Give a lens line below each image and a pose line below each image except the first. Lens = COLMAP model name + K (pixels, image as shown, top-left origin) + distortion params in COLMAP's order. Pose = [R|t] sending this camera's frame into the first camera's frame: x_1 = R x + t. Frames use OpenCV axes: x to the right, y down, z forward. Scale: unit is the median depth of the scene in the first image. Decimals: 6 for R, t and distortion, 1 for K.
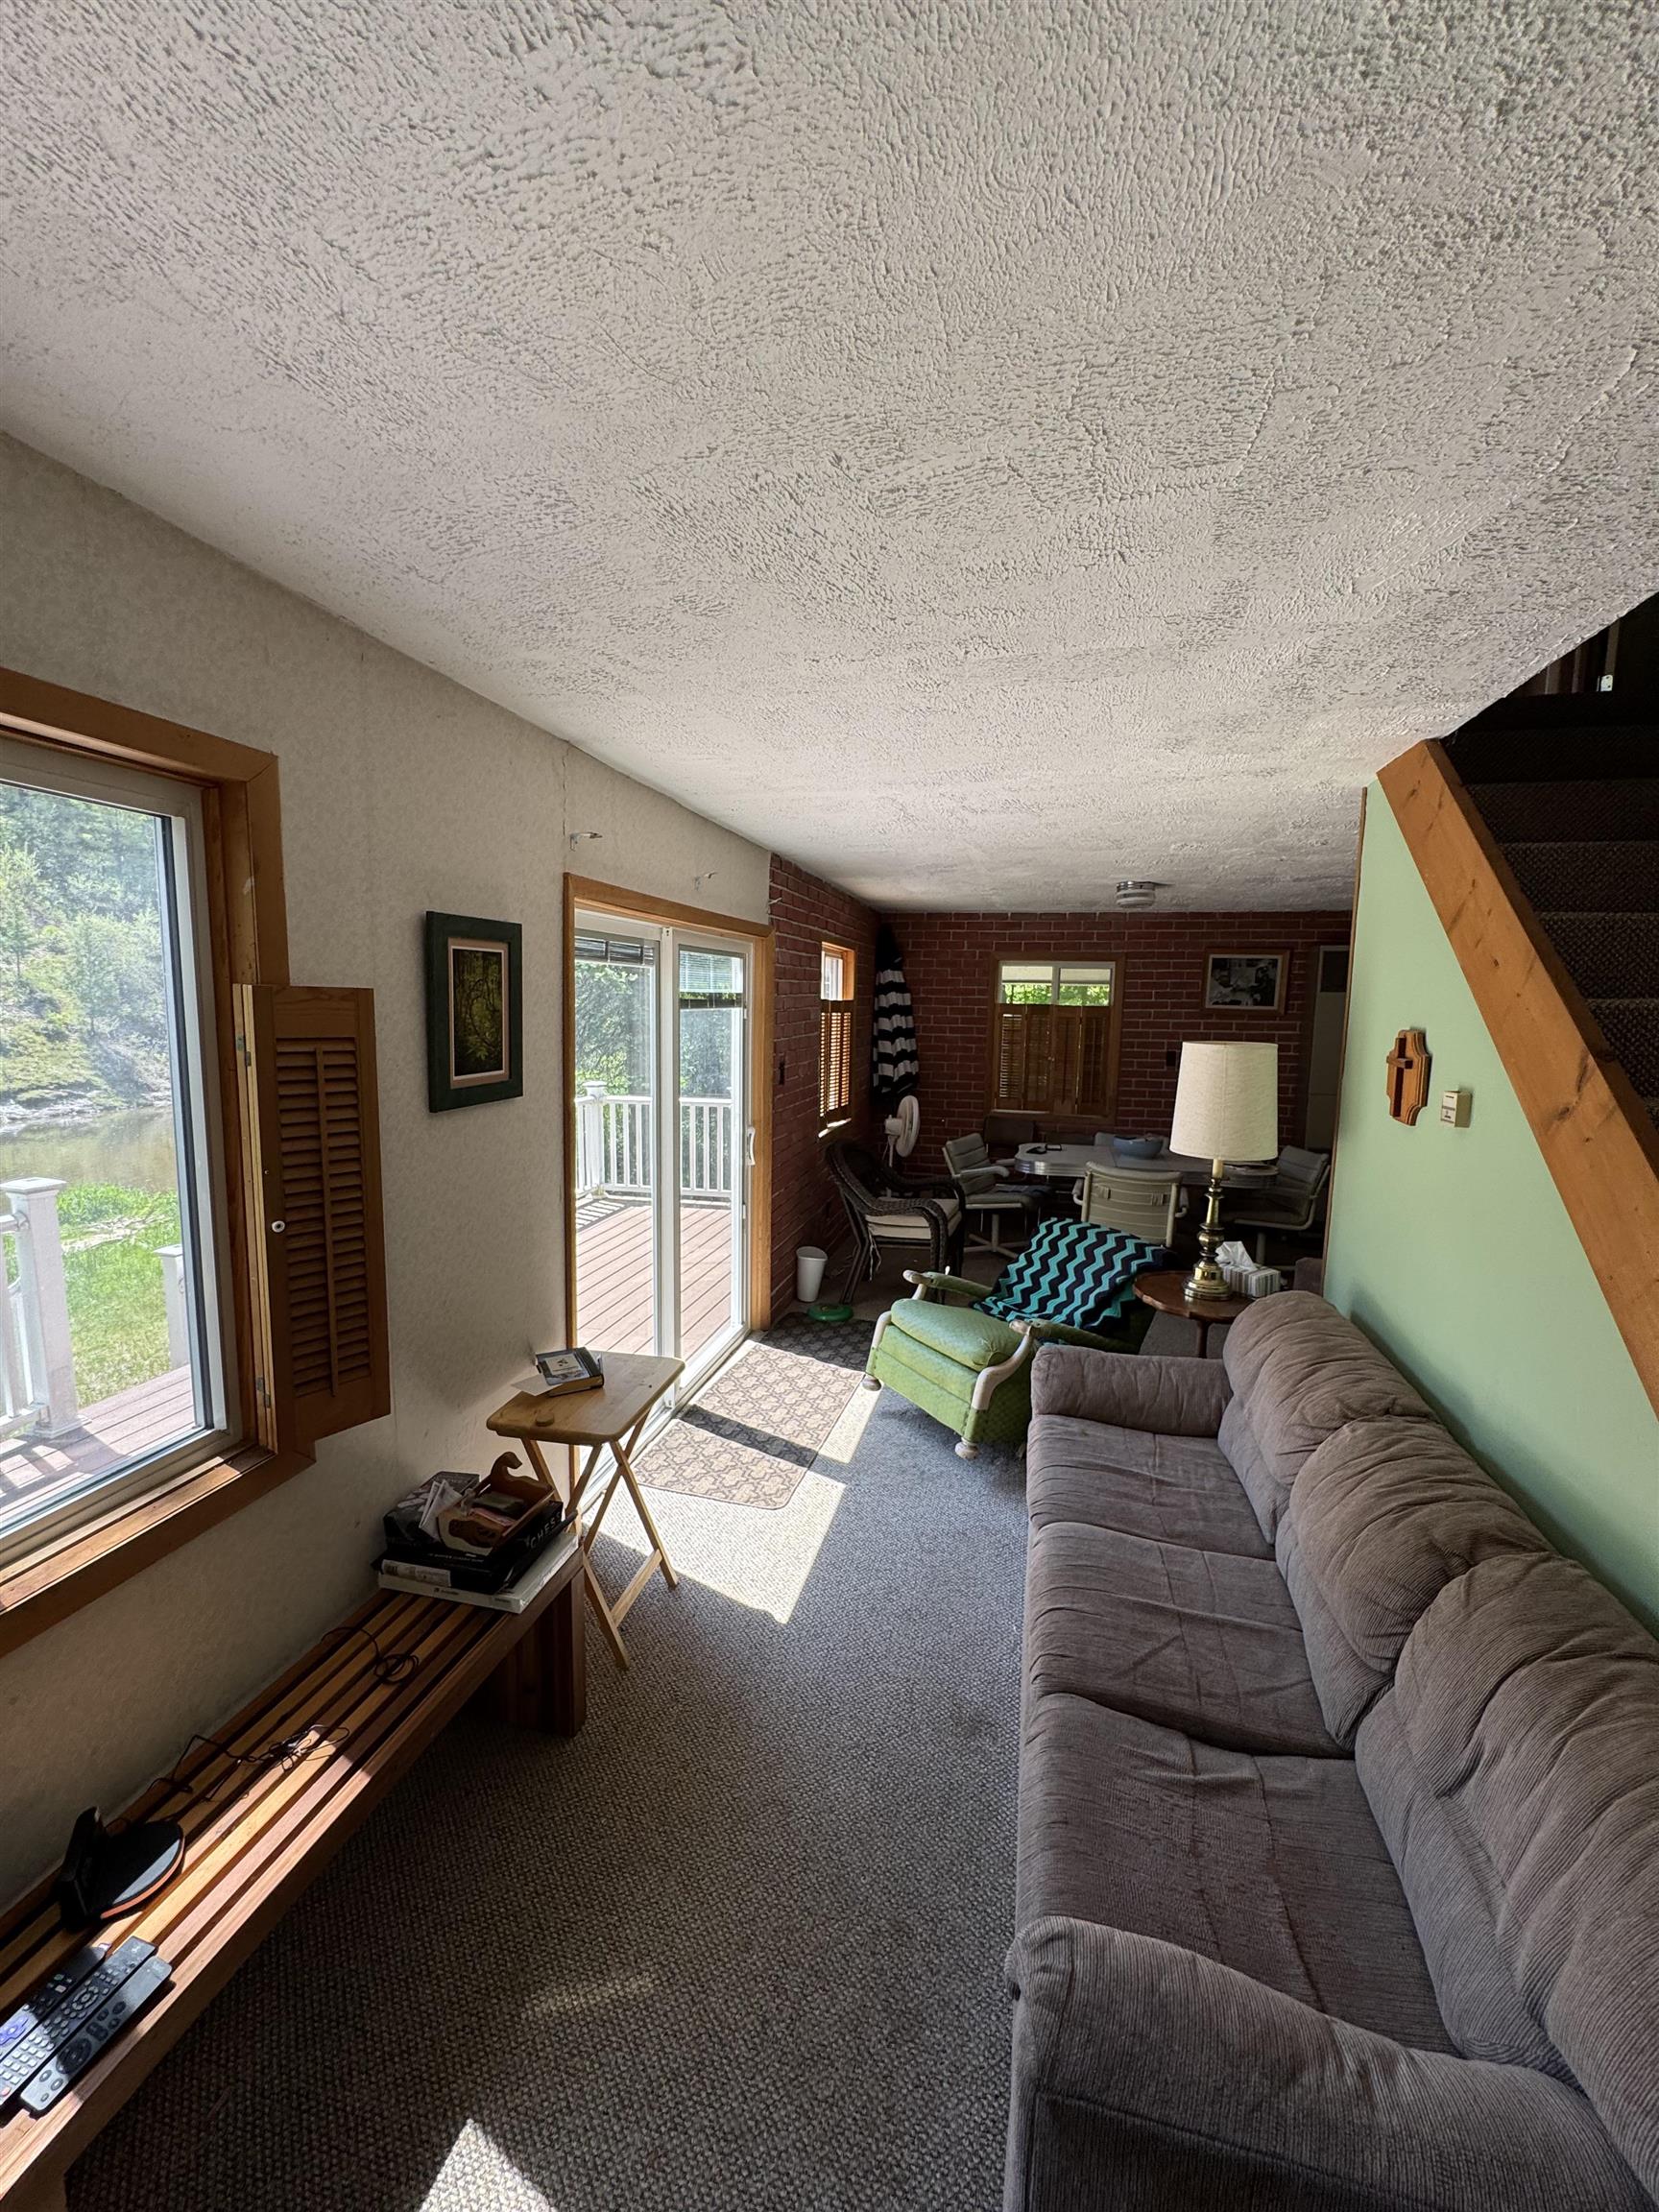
lens RADIAL K [[882.1, 0, 829.8], [0, 882.1, 1105.8], [0, 0, 1]] dist [-0.004372, 0.001002]
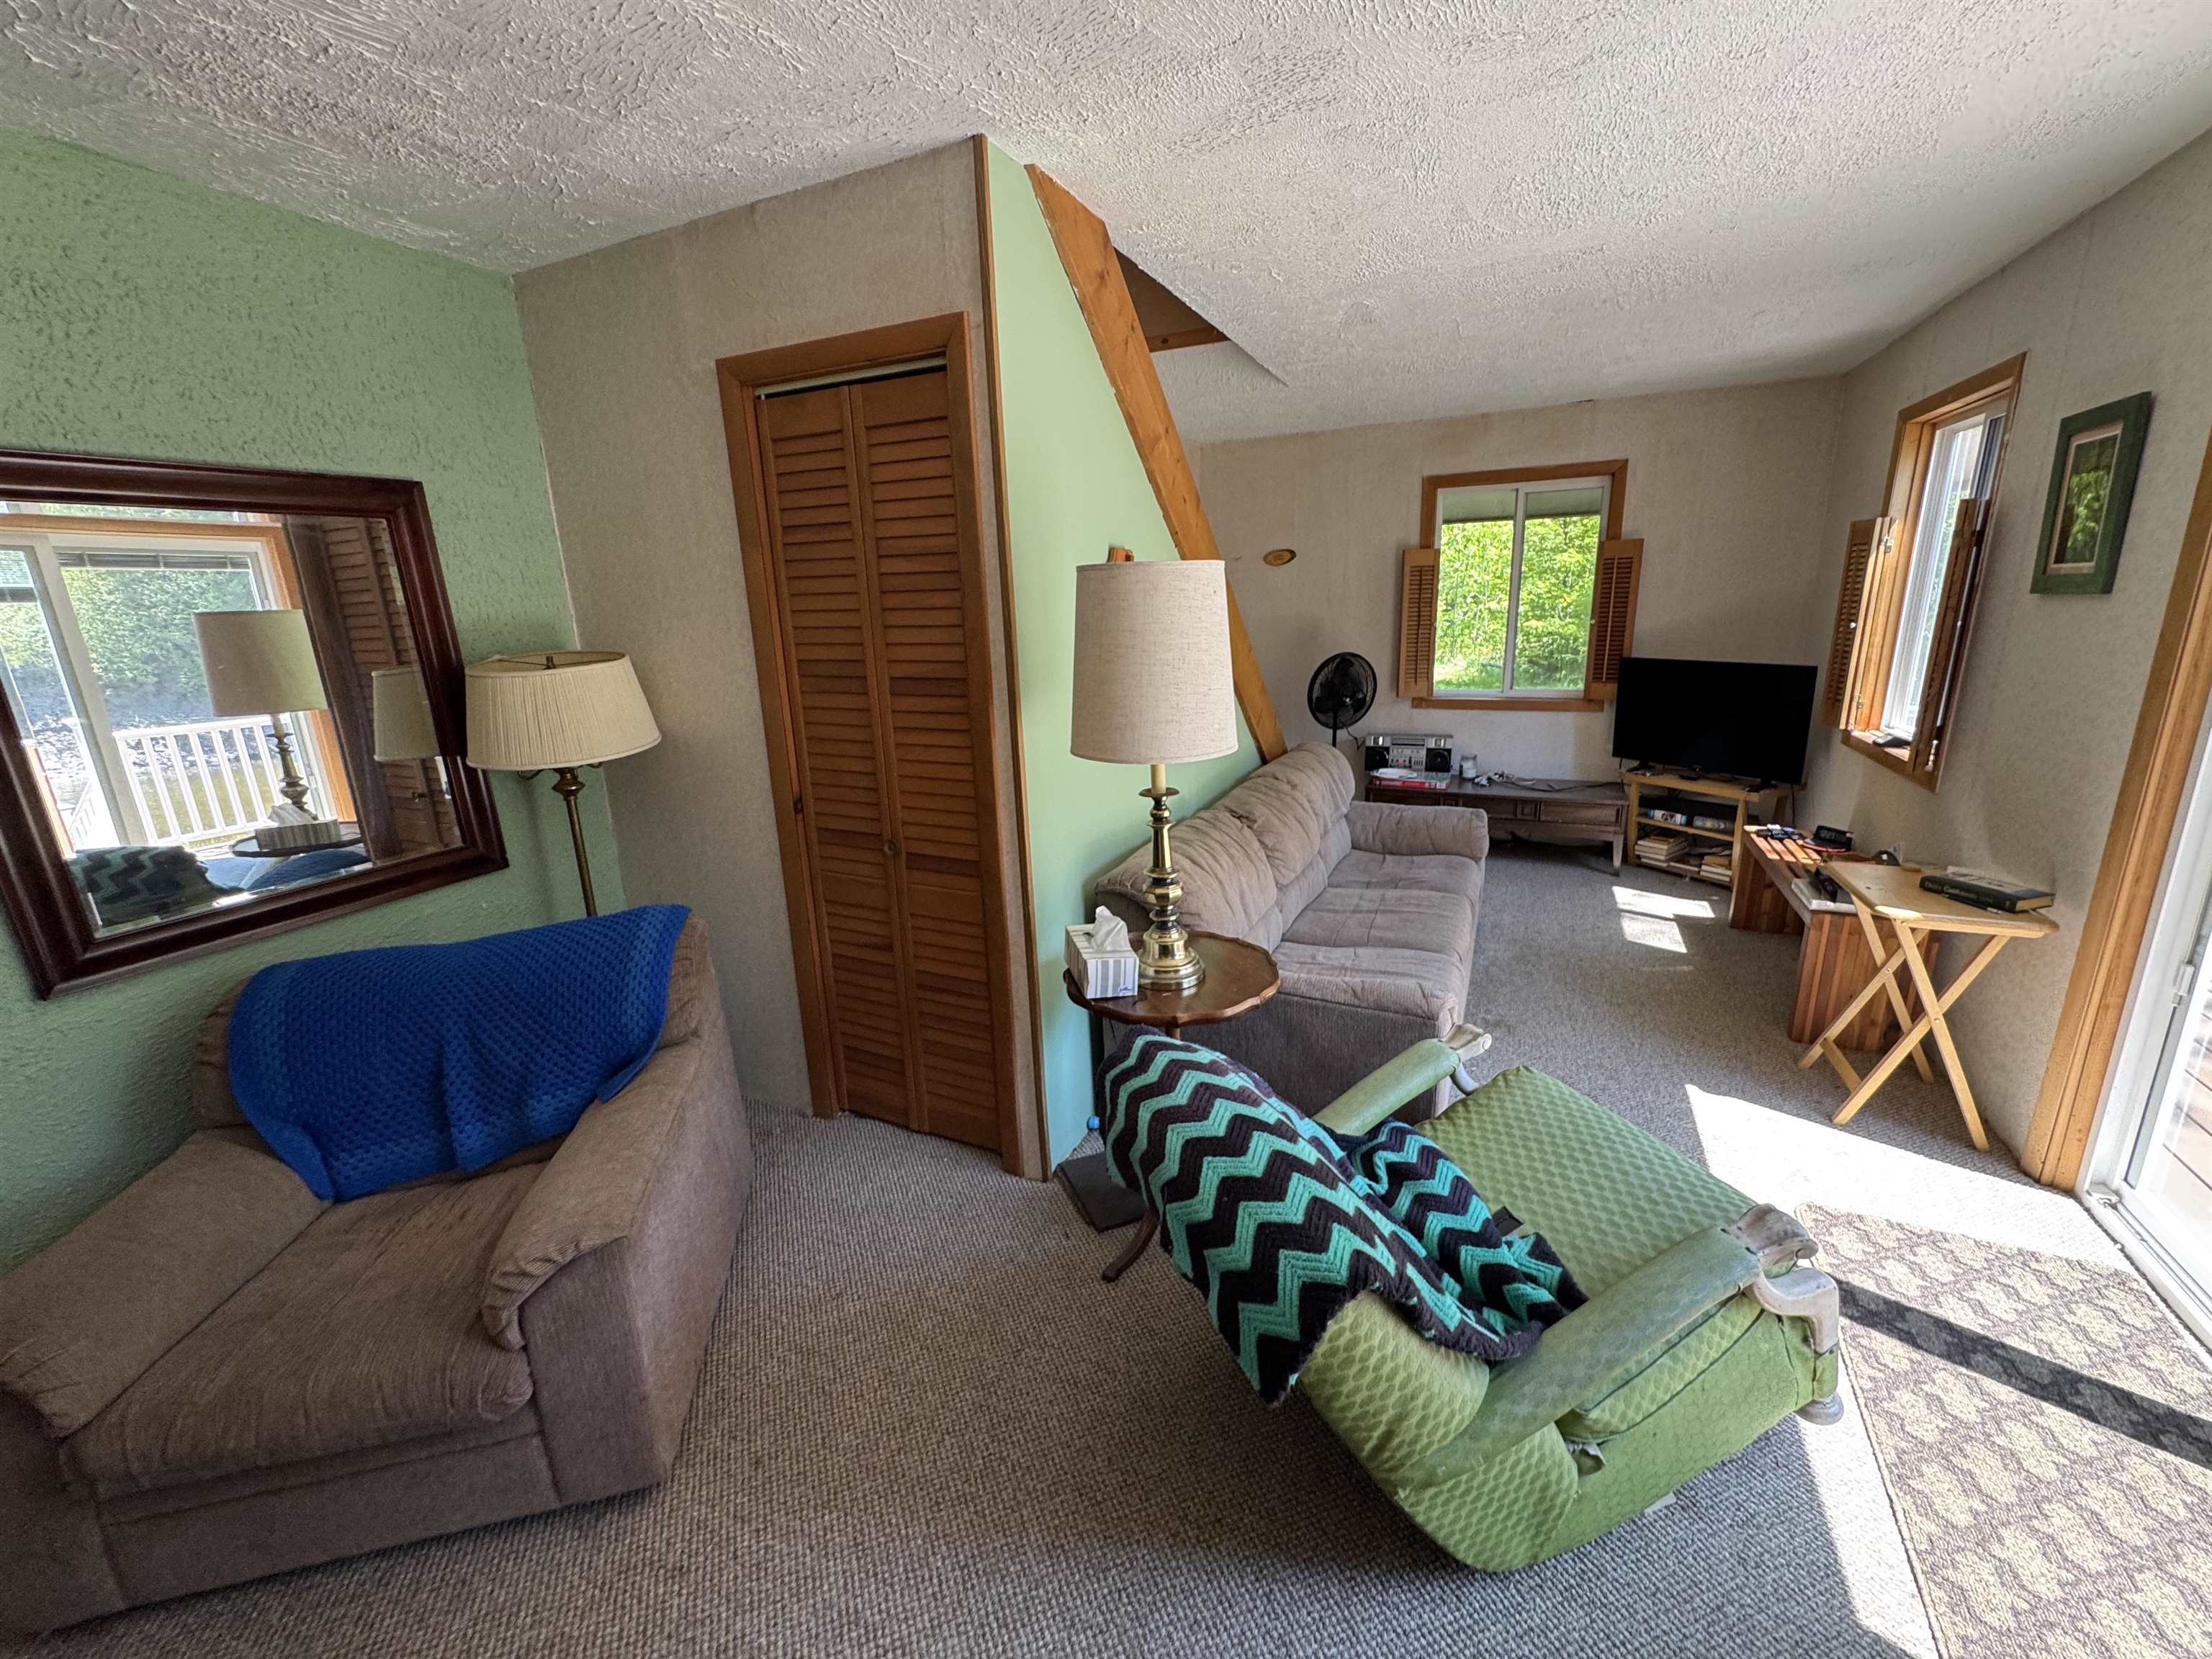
lens RADIAL K [[882.1, 0, 1112.9], [0, 882.1, 830.0], [0, 0, 1]] dist [-0.004372, 0.001002]
pose [[-0.980934, -0.024610, 0.192776, 0.199031], [0.048945, 0.928691, 0.367610, -0.070879], [-0.188076, 0.370036, -0.909780, 0.886272]]
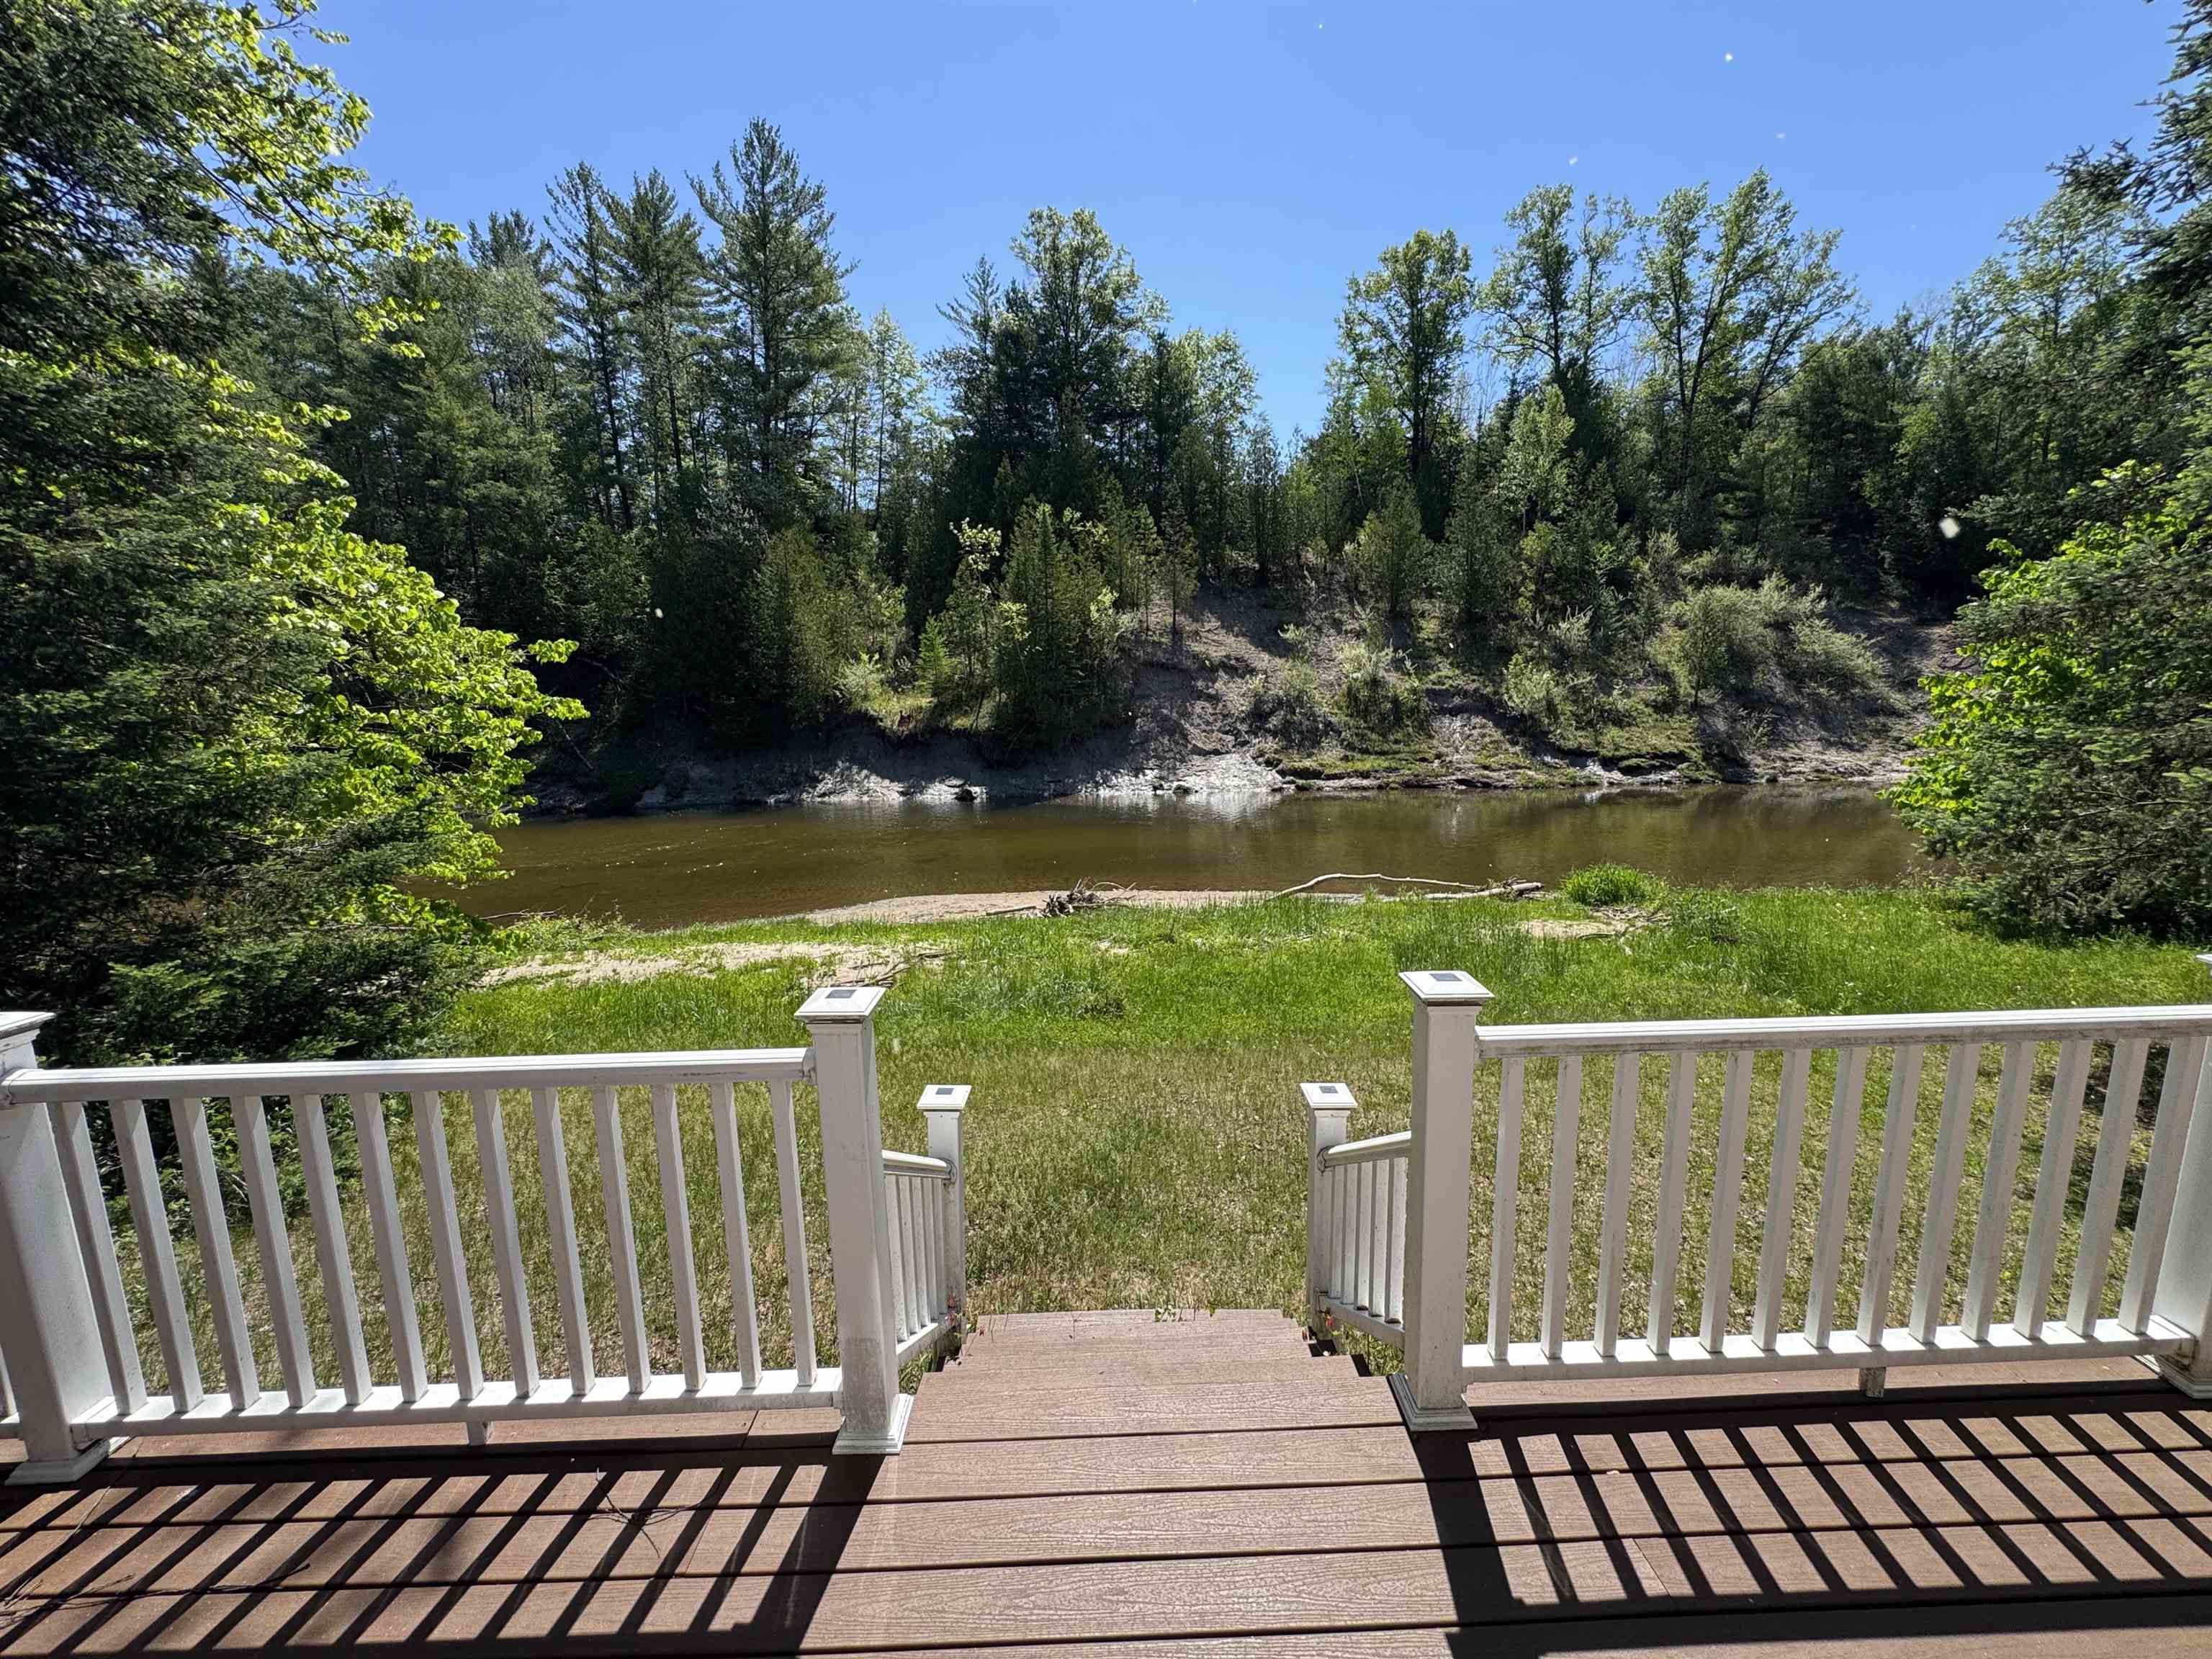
lens RADIAL K [[882.1, 0, 1104.7], [0, 882.1, 828.2], [0, 0, 1]] dist [-0.004372, 0.001002]
pose [[0.263012, 0.141751, -0.954322, -0.254620], [-0.087650, 0.988568, 0.122682, -0.062086], [0.960803, 0.051380, 0.272430, 0.643573]]
